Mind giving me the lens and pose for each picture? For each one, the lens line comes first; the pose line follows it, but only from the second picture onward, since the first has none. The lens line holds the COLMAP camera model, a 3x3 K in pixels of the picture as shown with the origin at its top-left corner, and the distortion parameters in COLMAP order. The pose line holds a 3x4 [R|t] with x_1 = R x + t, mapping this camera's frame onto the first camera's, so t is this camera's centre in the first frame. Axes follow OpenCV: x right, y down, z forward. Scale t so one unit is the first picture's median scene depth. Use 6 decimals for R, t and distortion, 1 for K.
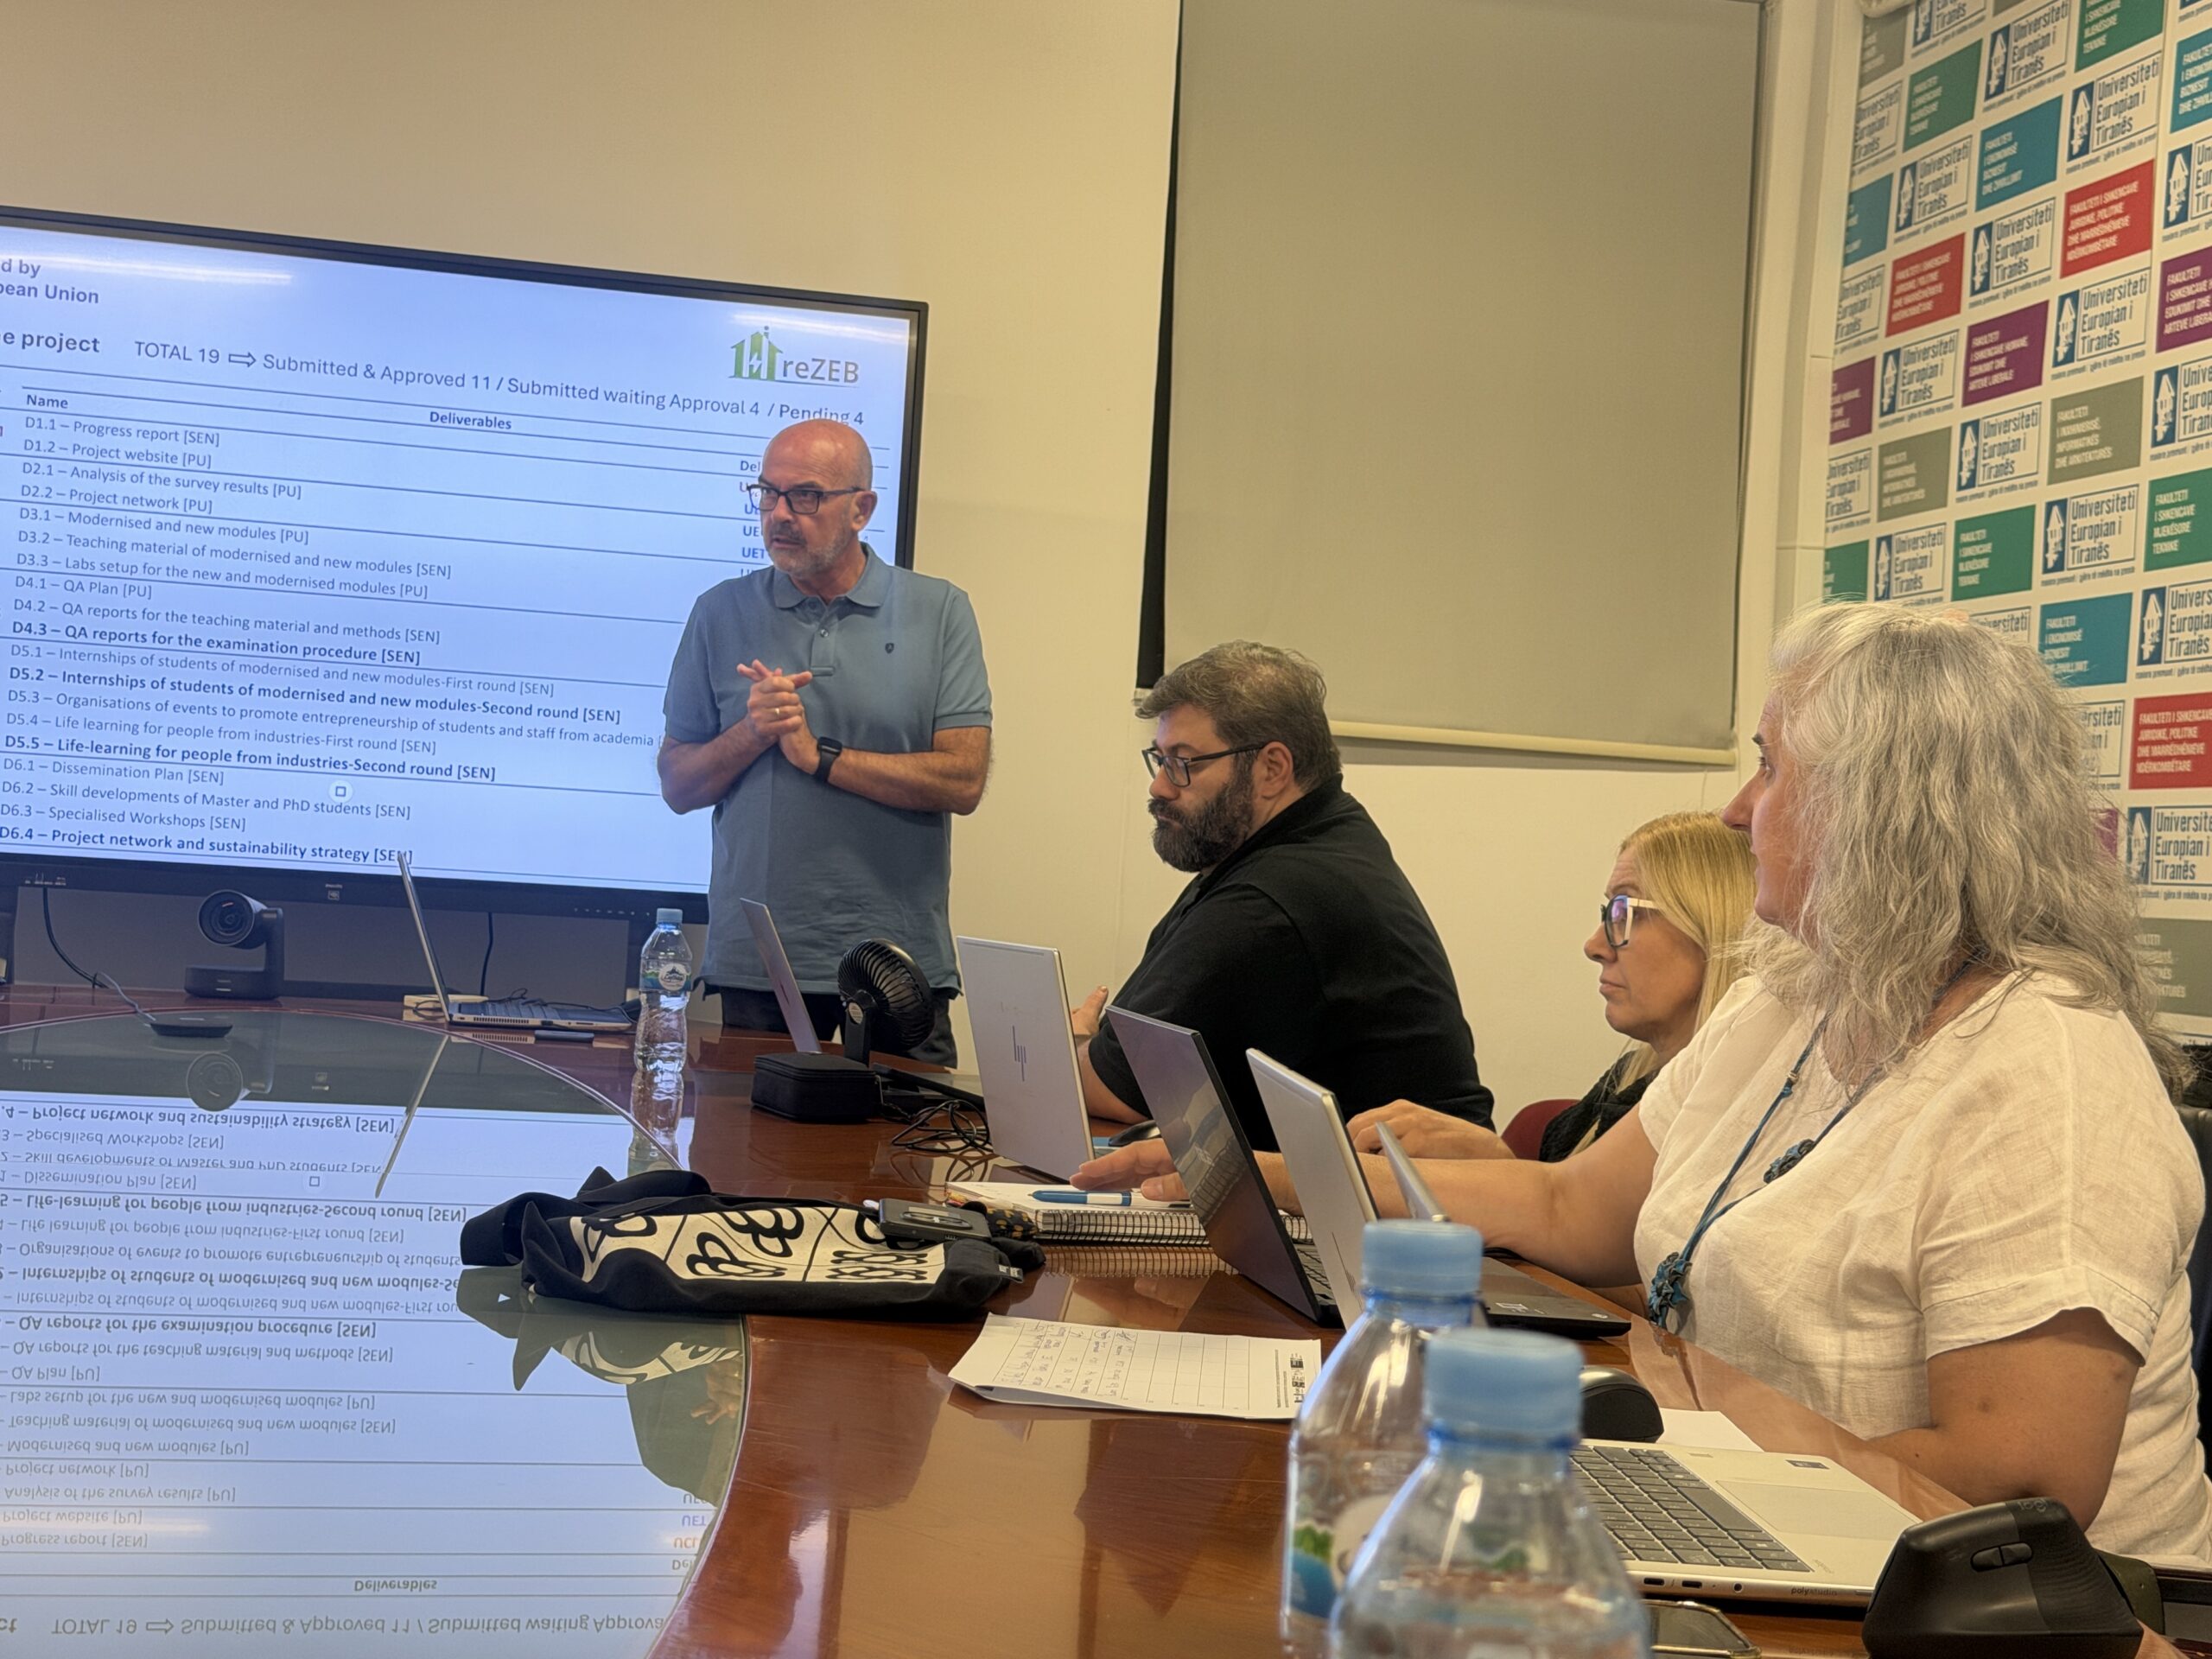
lens RADIAL K [[3174.7, 0, 1134.5], [0, 3174.7, 848.4], [0, 0, 1]] dist [0.163608, 0.000000]
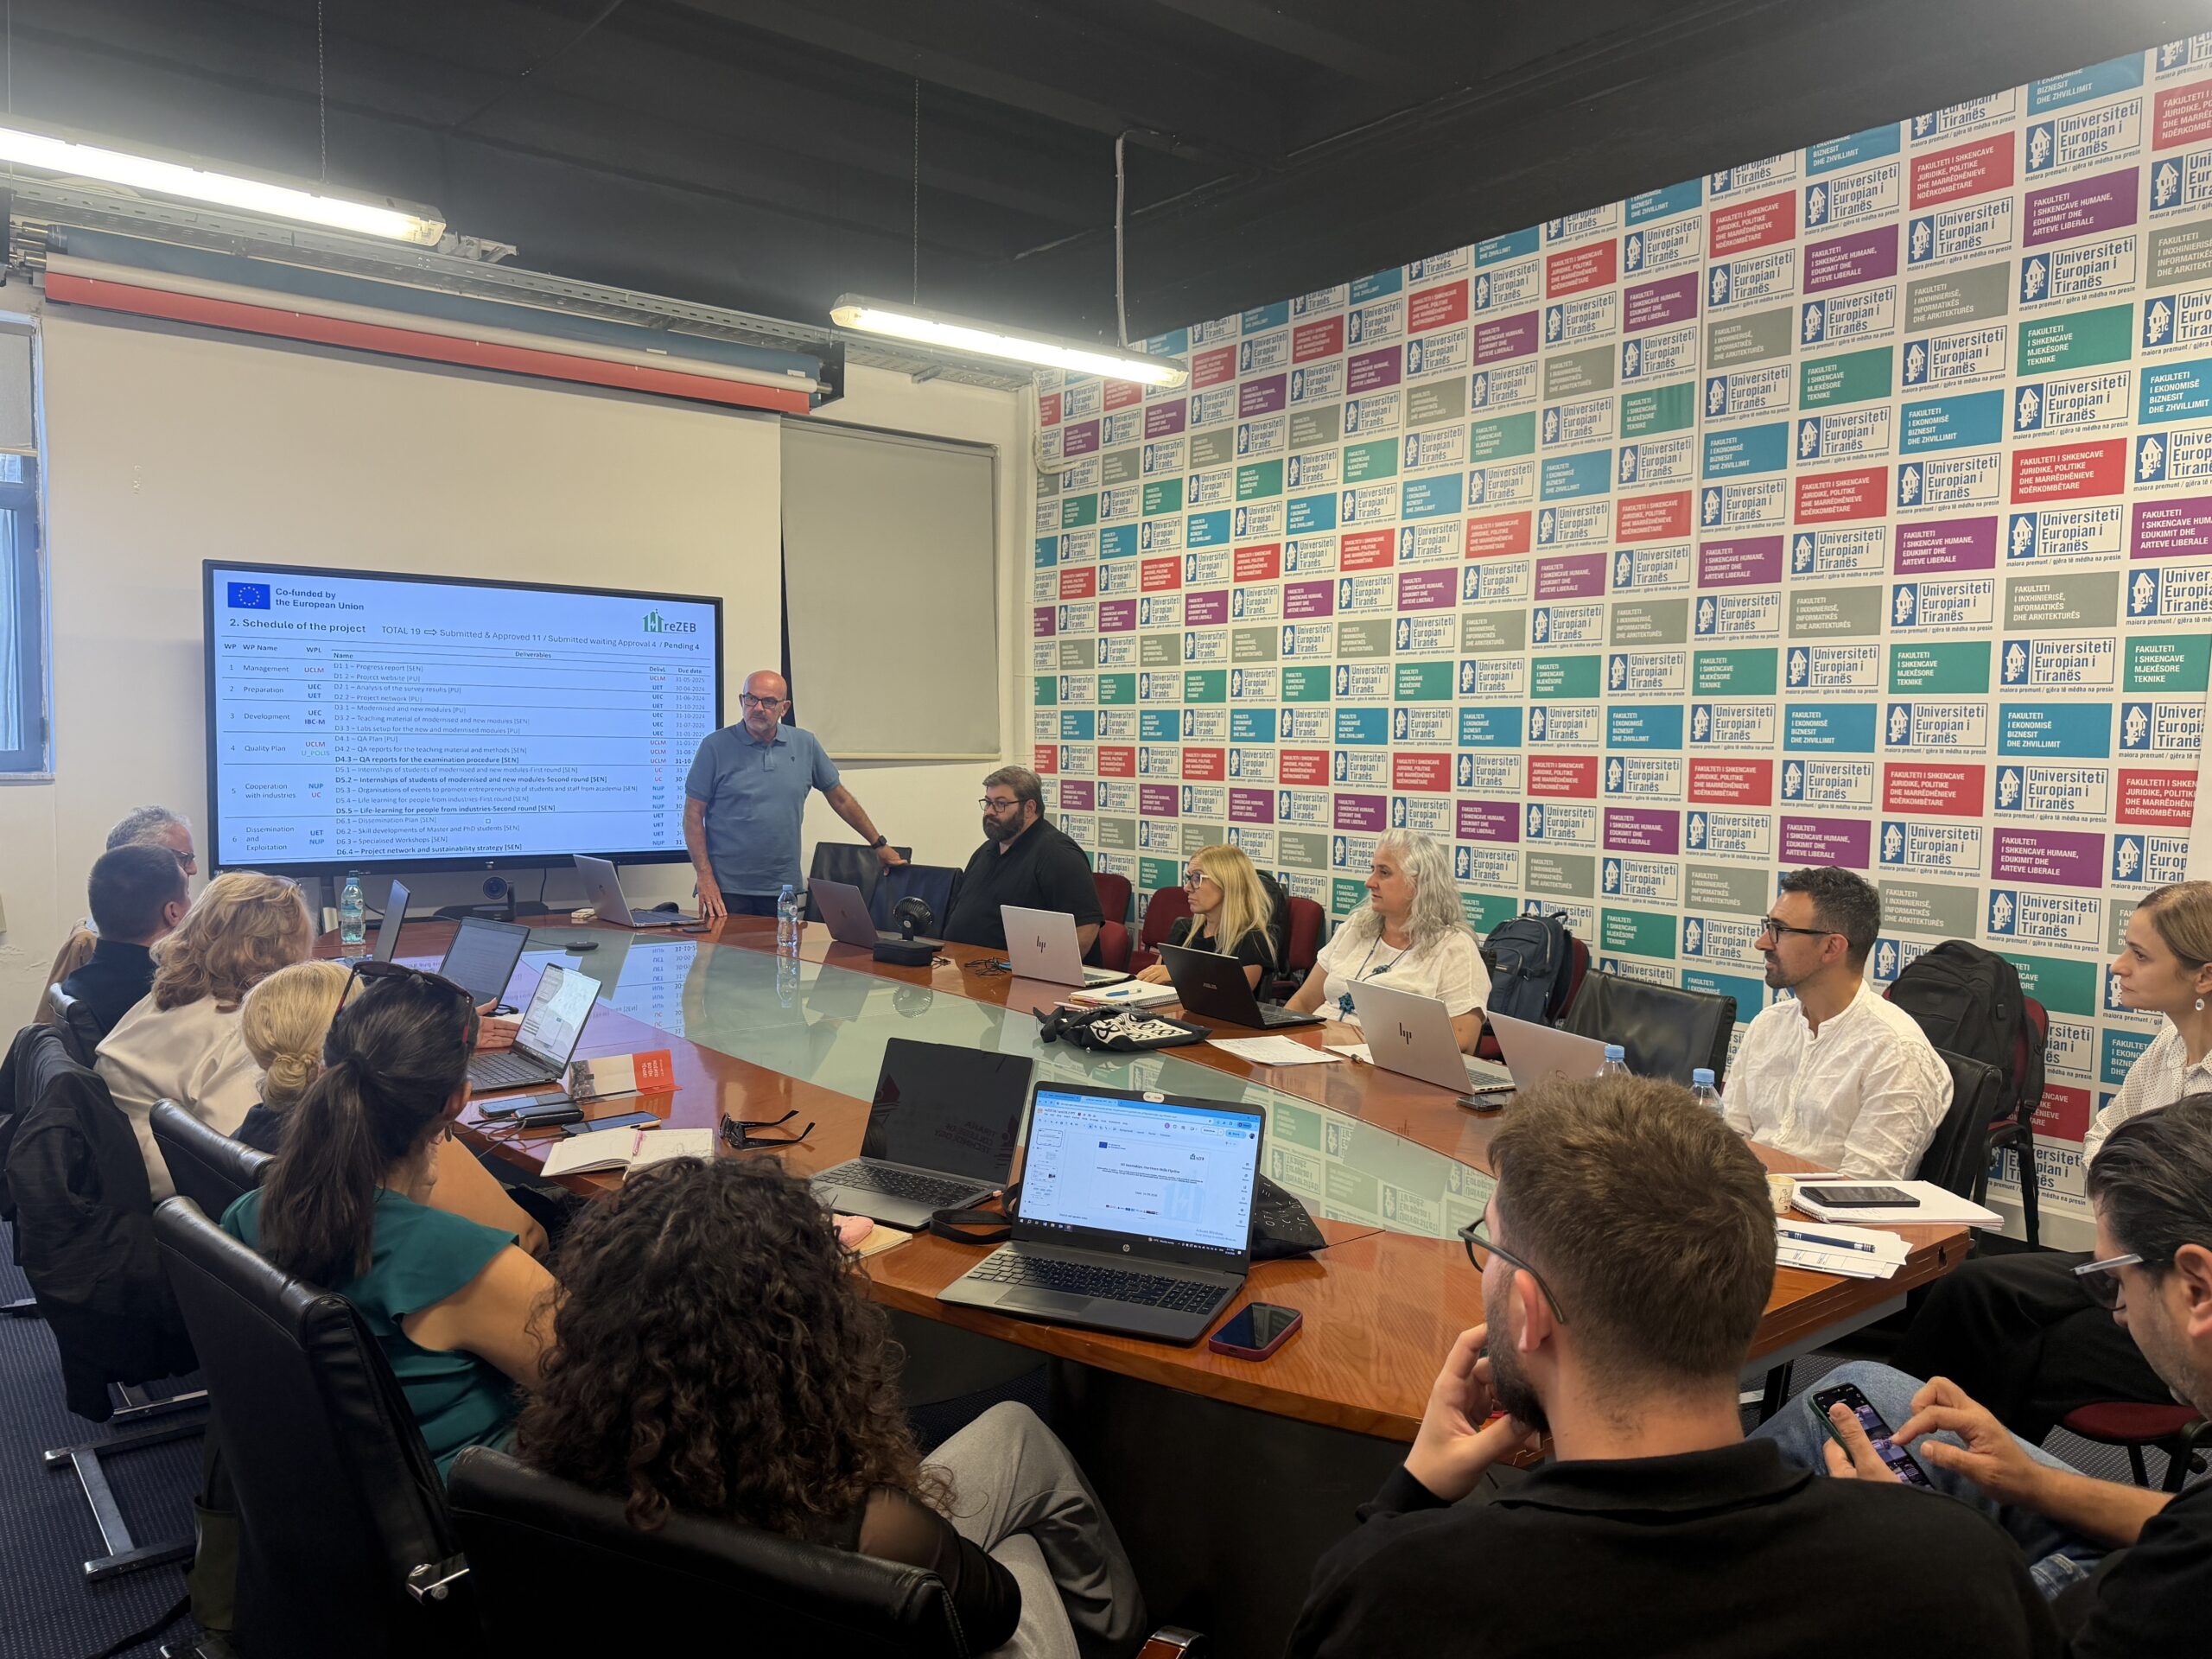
lens RADIAL K [[1573.2, 0, 1152.7], [0, 1573.2, 870.8], [0, 0, 1]] dist [0.038570, -0.040157]
pose [[0.882306, -0.085142, 0.462912, -0.353478], [0.031704, 0.992020, 0.122031, -0.104672], [-0.469607, -0.092993, 0.877964, -0.212185]]
